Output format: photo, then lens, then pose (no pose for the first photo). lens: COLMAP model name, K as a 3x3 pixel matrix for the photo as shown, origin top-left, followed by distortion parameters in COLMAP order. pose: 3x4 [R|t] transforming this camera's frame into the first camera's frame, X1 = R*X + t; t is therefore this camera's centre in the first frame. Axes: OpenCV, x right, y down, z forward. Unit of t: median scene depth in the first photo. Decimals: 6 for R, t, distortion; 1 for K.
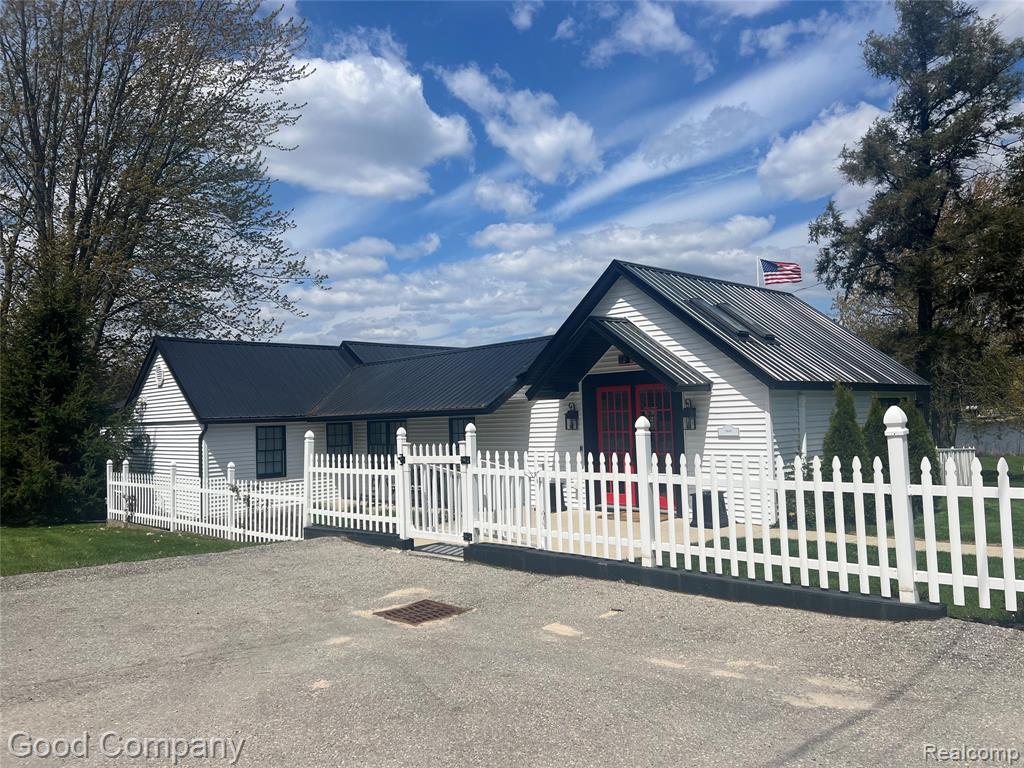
lens RADIAL K [[790.7, 0, 512.0], [0, 790.7, 384.0], [0, 0, 1]] dist [0.108206, -0.156775]
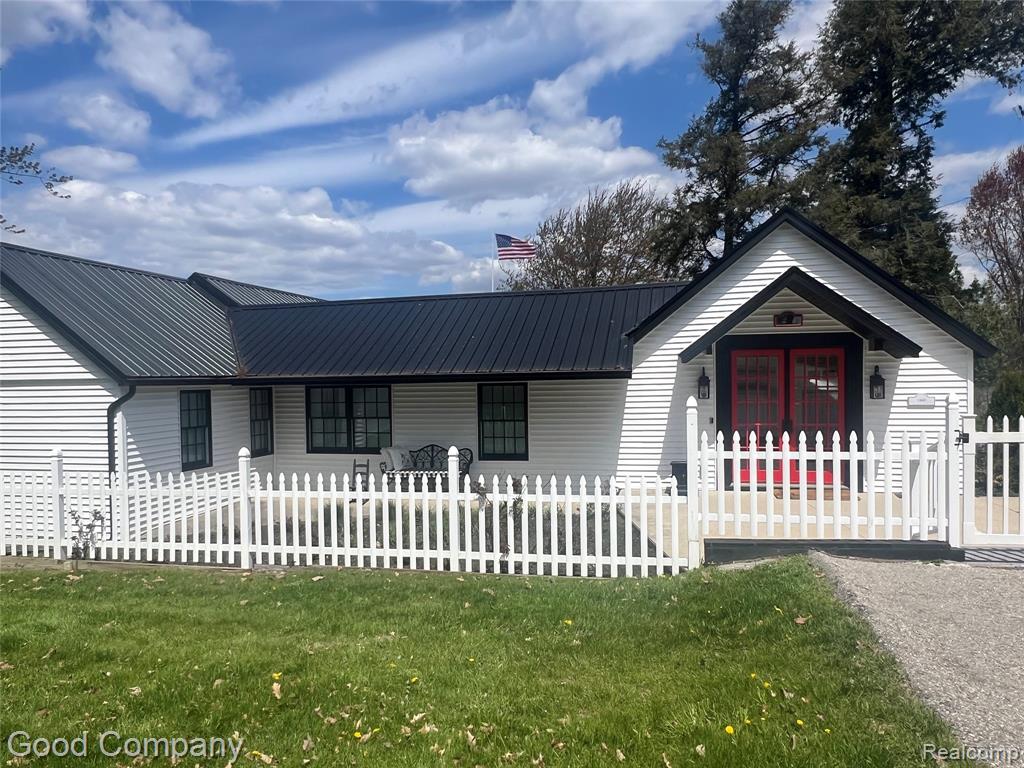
lens RADIAL K [[763.2, 0, 512.0], [0, 763.2, 384.0], [0, 0, 1]] dist [0.002730, -0.000620]
pose [[0.835969, 0.015854, 0.548547, -0.587471], [-0.034967, 0.999090, 0.024413, 0.030989], [-0.547661, -0.039589, 0.835763, 0.451844]]
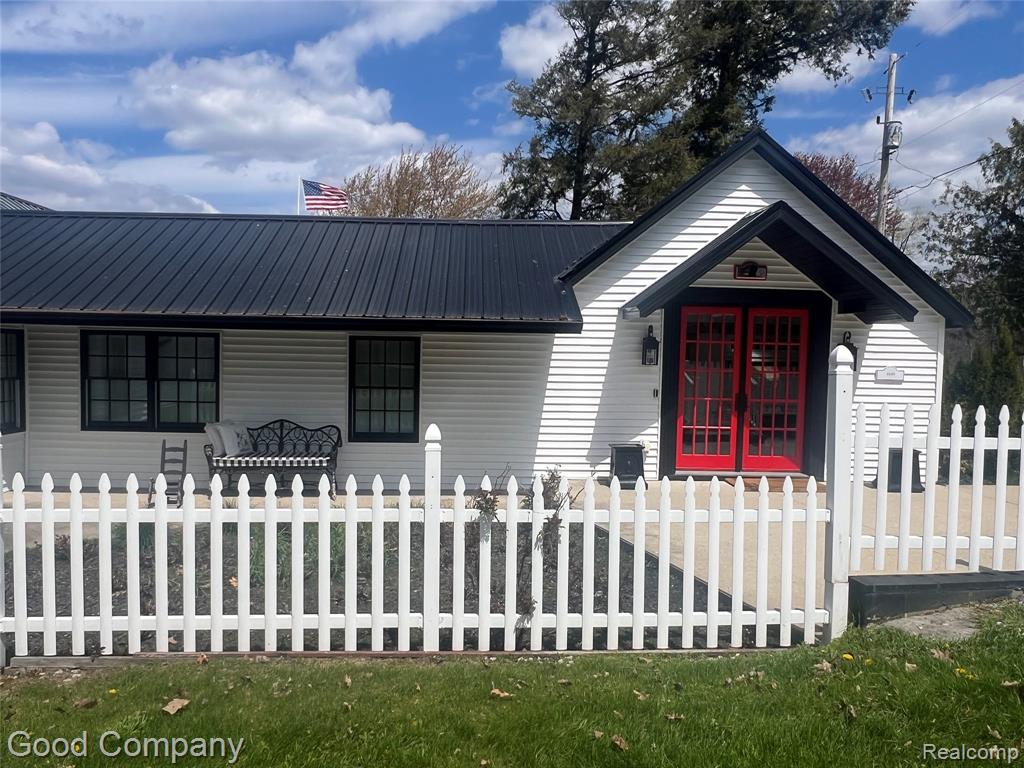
lens RADIAL K [[763.2, 0, 512.0], [0, 763.2, 384.0], [0, 0, 1]] dist [0.002730, -0.000620]
pose [[0.646566, 0.017290, 0.762662, -0.531361], [-0.072981, 0.996559, 0.039279, 0.060450], [-0.759359, -0.081057, 0.645603, 0.709608]]
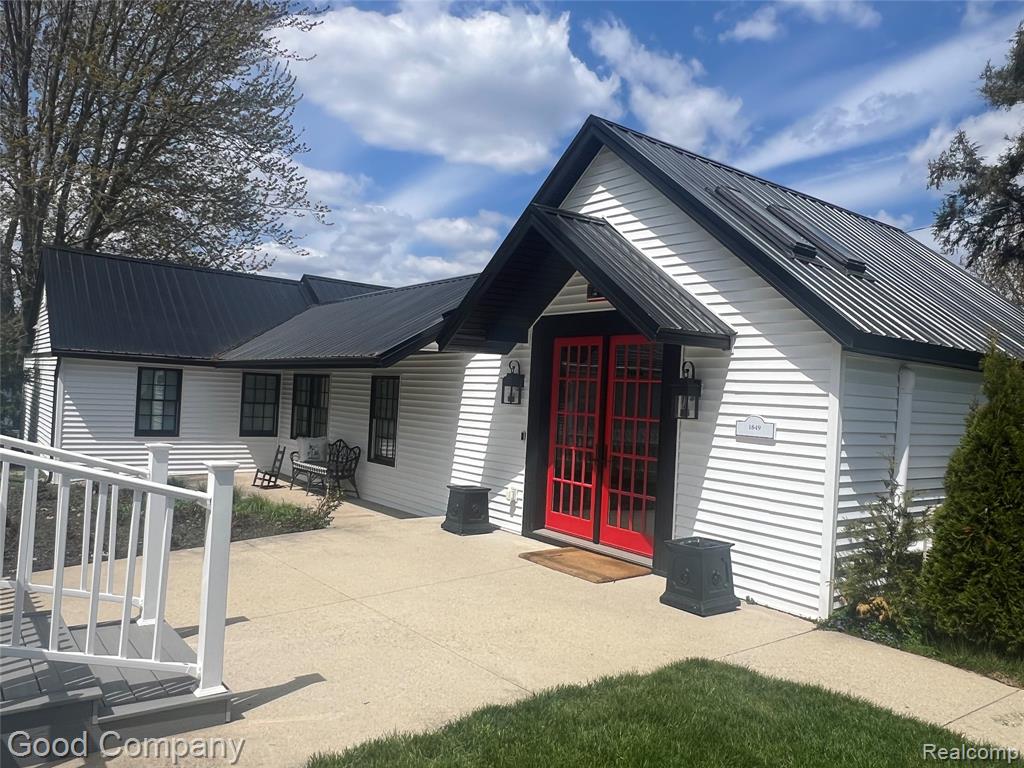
lens RADIAL K [[763.2, 0, 512.0], [0, 763.2, 384.0], [0, 0, 1]] dist [0.002730, -0.000620]
pose [[0.989622, 0.085007, -0.115850, 0.153002], [-0.082206, 0.996200, 0.028756, 0.026577], [0.117855, -0.018934, 0.992850, 0.439001]]
